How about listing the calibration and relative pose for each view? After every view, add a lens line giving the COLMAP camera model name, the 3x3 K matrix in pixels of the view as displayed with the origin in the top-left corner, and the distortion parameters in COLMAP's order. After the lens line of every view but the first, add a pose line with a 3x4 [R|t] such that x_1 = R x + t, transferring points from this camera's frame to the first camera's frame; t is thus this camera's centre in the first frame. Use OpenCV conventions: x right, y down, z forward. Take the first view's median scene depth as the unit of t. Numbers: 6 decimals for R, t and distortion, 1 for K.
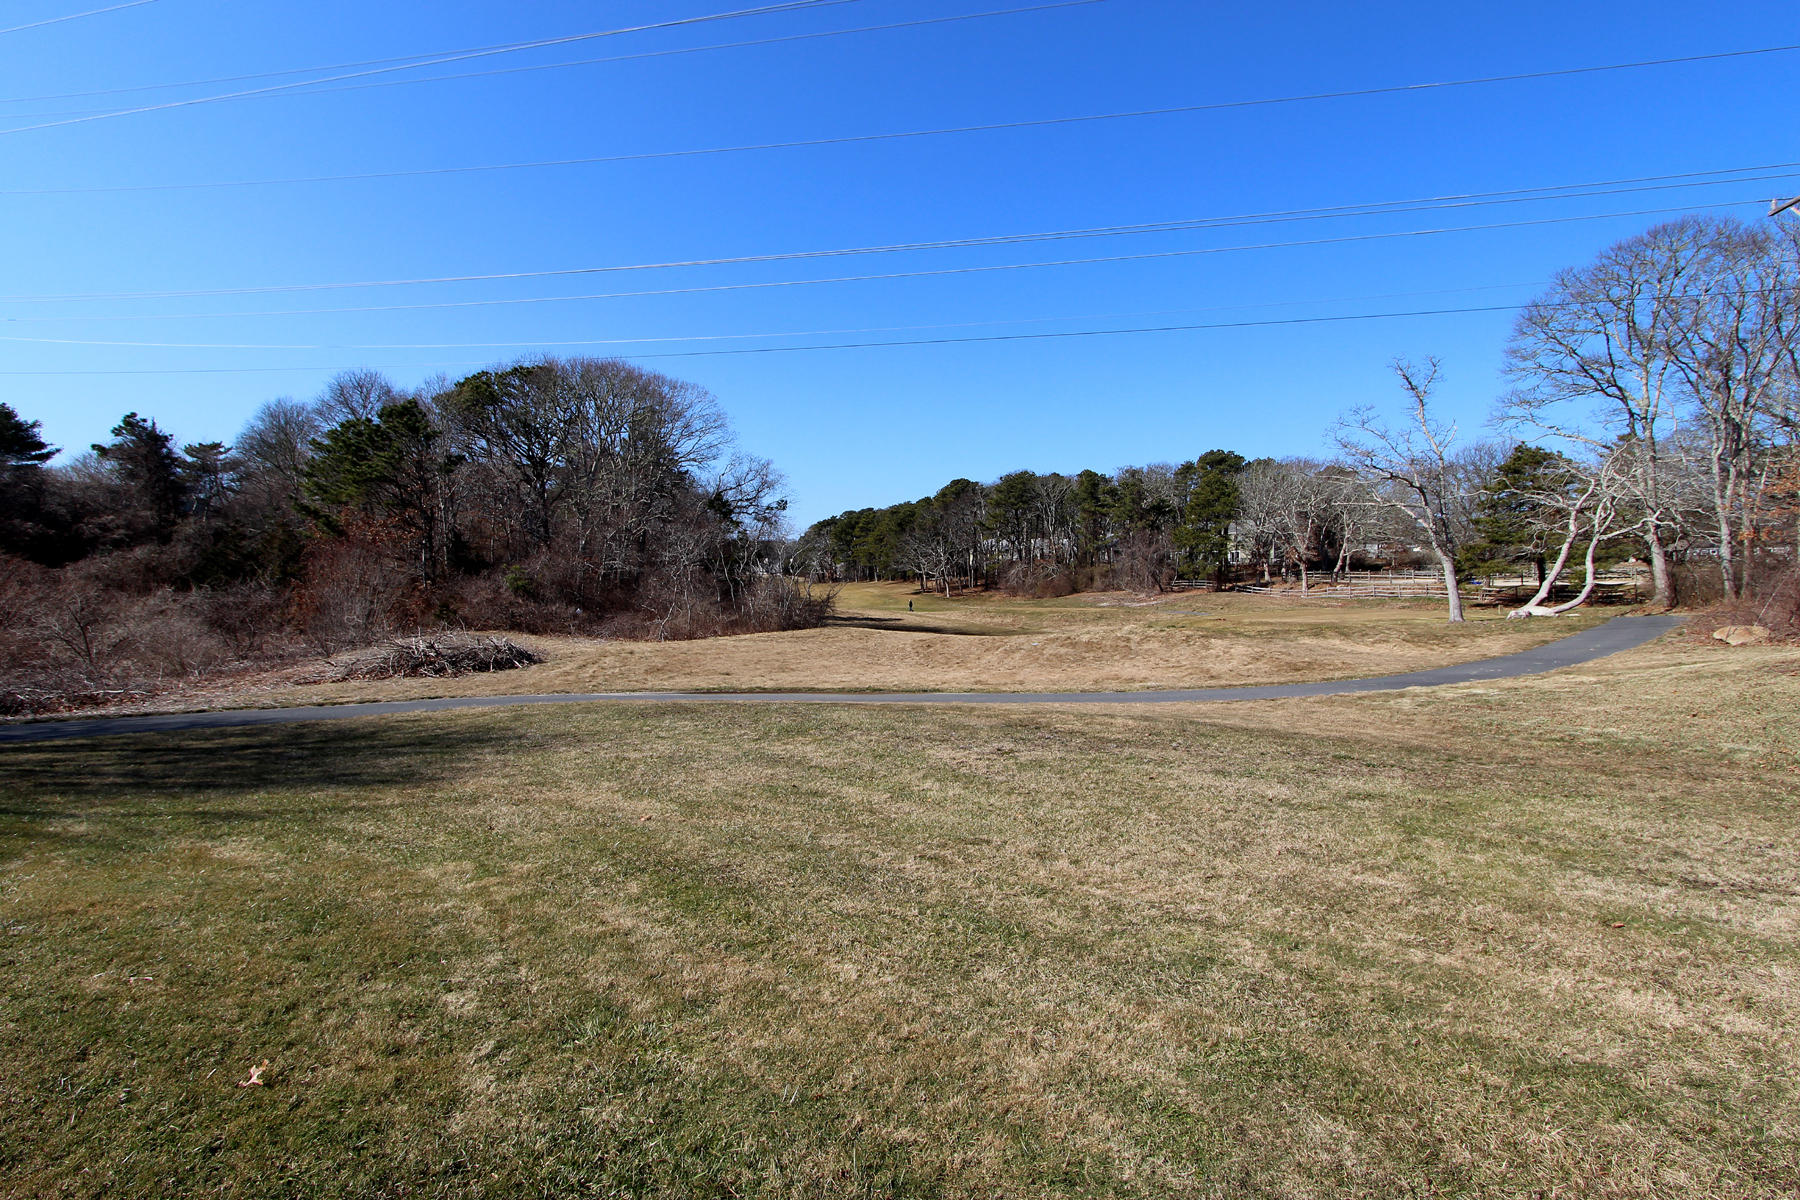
lens RADIAL K [[839.8, 0, 889.6], [0, 839.8, 594.9], [0, 0, 1]] dist [-0.020424, 0.002621]
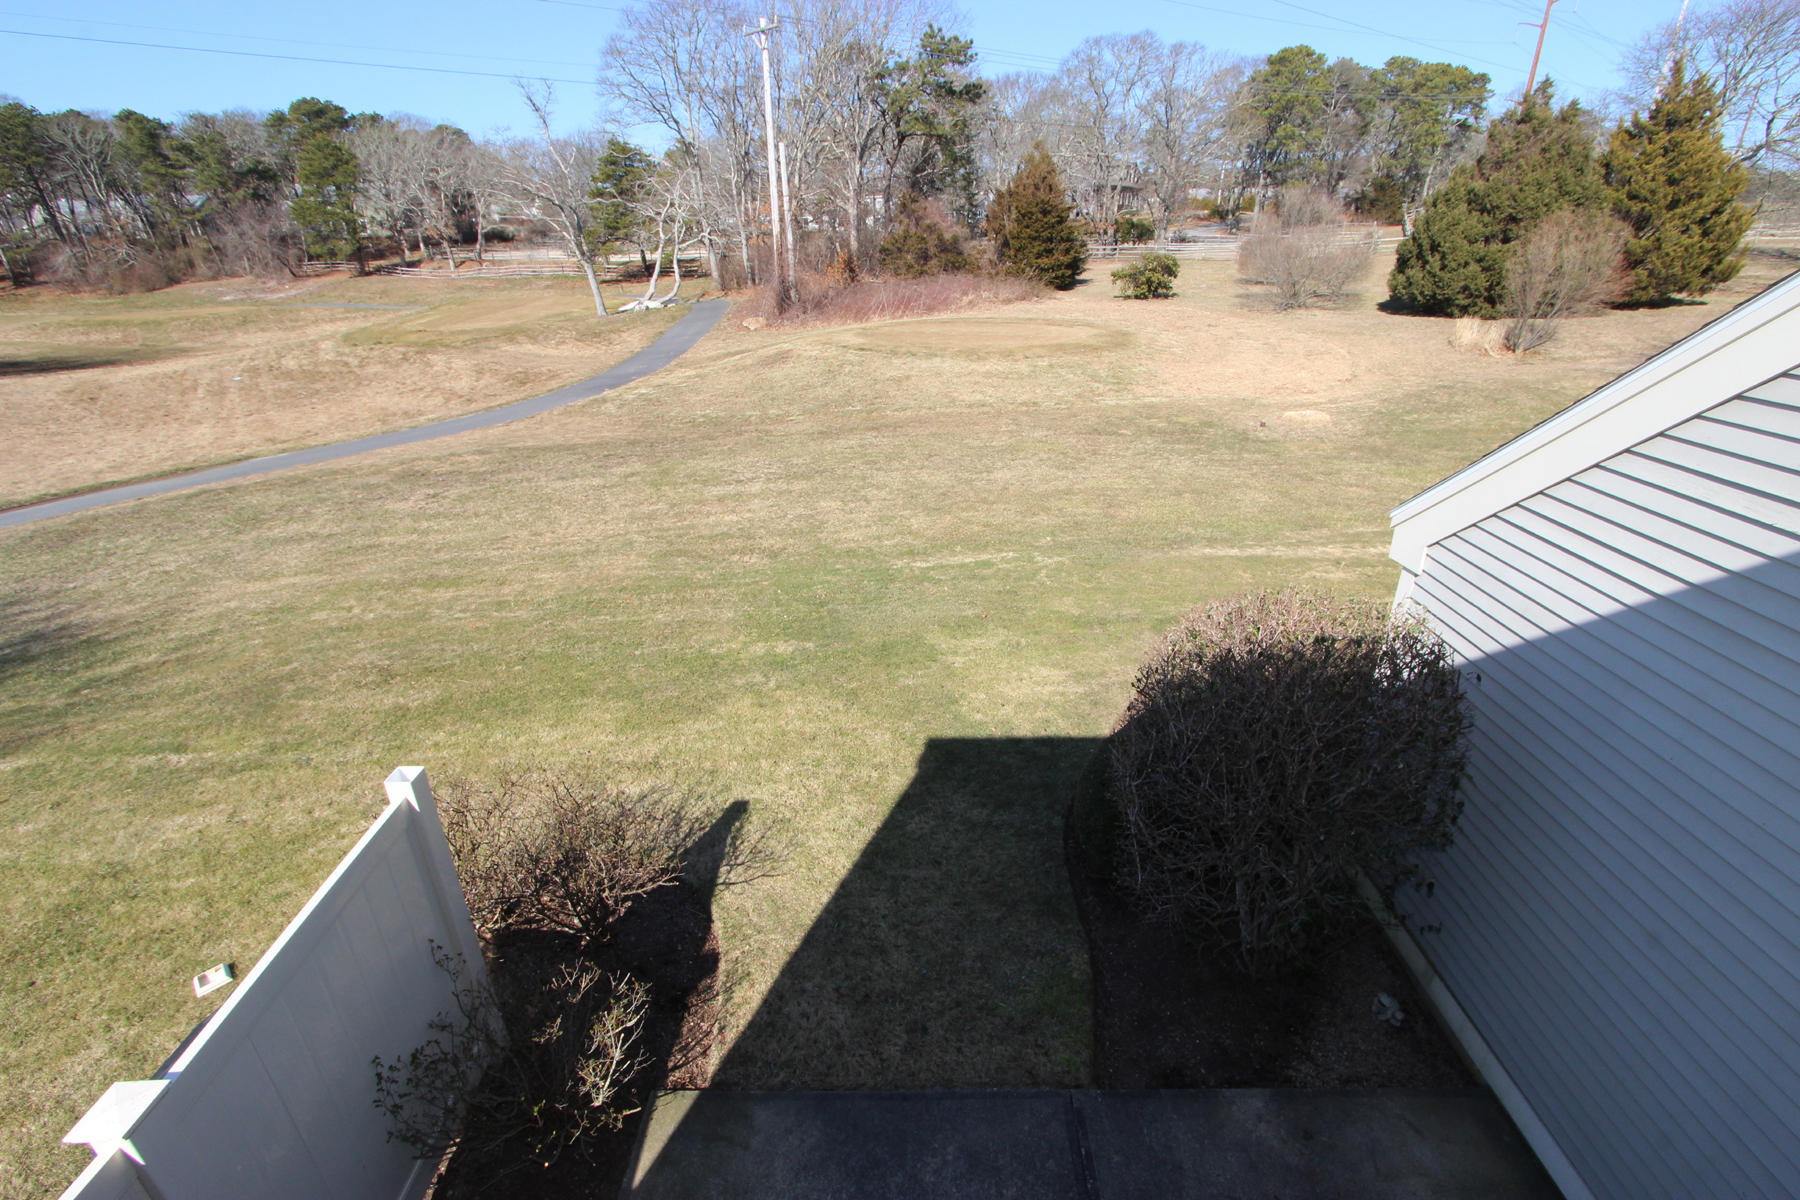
lens RADIAL K [[839.8, 0, 908.9], [0, 839.8, 608.3], [0, 0, 1]] dist [-0.020424, 0.002621]
pose [[0.573666, -0.355230, 0.738051, -0.094220], [0.025239, 0.908301, 0.417555, -0.042067], [-0.818701, -0.220910, 0.530027, -0.106073]]
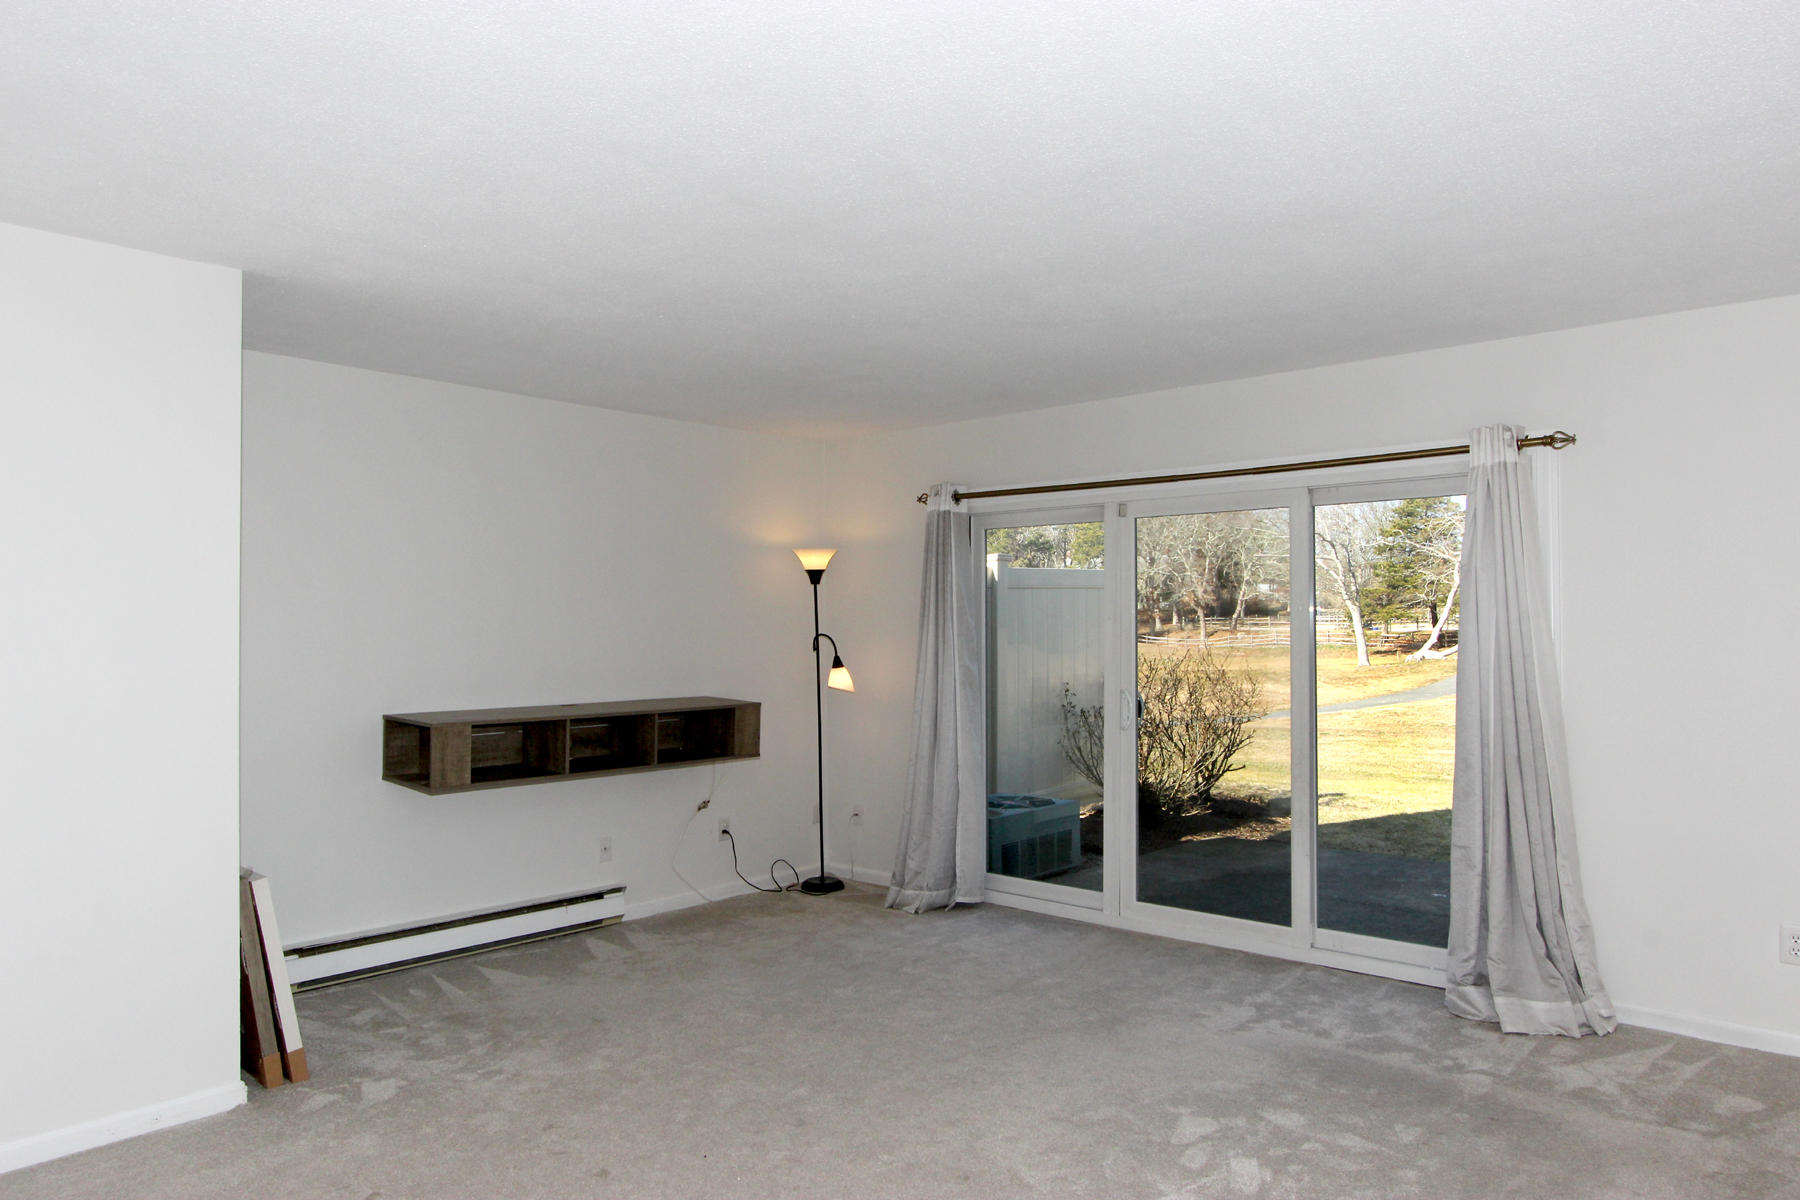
lens RADIAL K [[1216.0, 0, 885.2], [0, 1216.0, 634.3], [0, 0, 1]] dist [-0.041656, -0.000654]
pose [[0.972730, -0.012126, 0.231625, -0.133703], [0.015619, 0.999790, -0.013256, 0.001113], [-0.231415, 0.016513, 0.972715, -0.178476]]
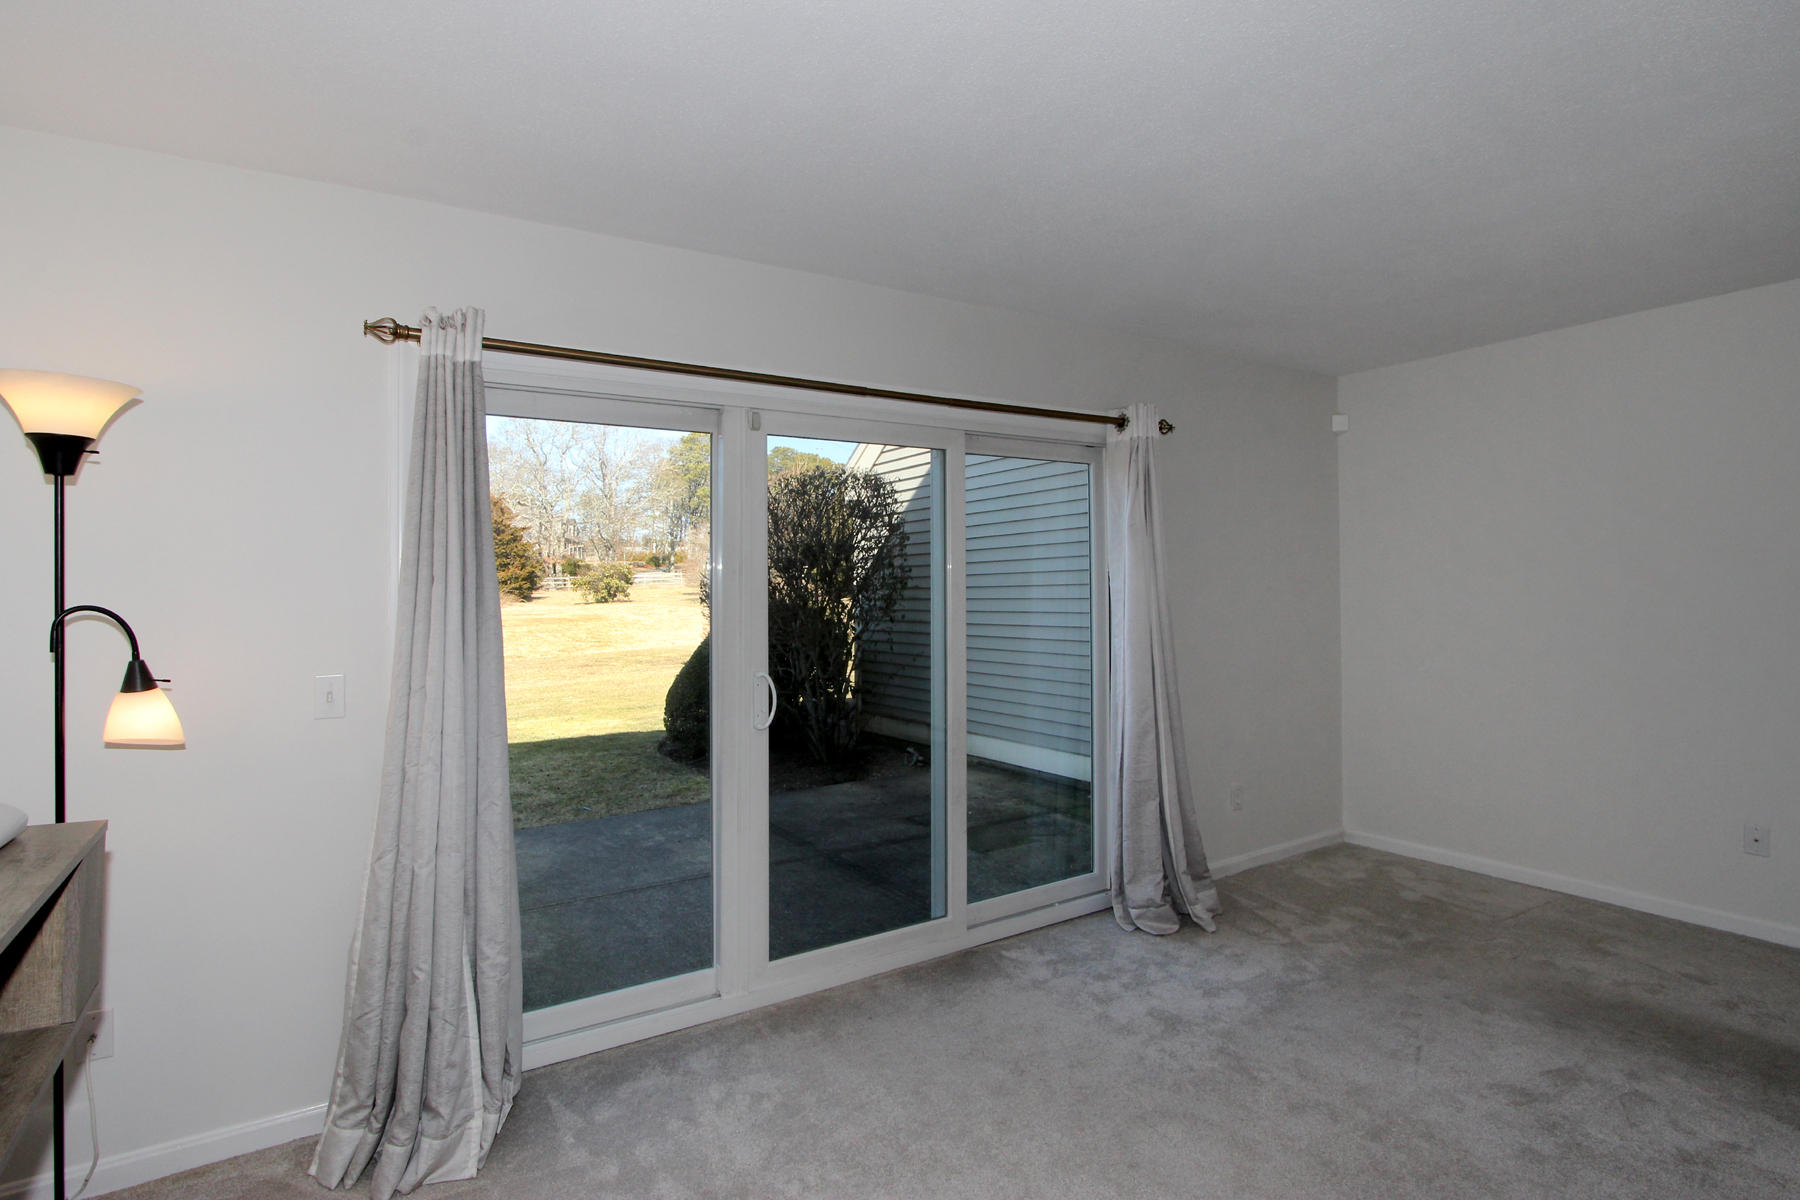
lens RADIAL K [[901.1, 0, 883.0], [0, 901.1, 590.0], [0, 0, 1]] dist [-0.017330, 0.001255]
pose [[0.036096, -0.011331, 0.999284, -0.142287], [0.037383, 0.999251, 0.009980, -0.000148], [-0.998649, 0.036996, 0.036493, -0.110758]]
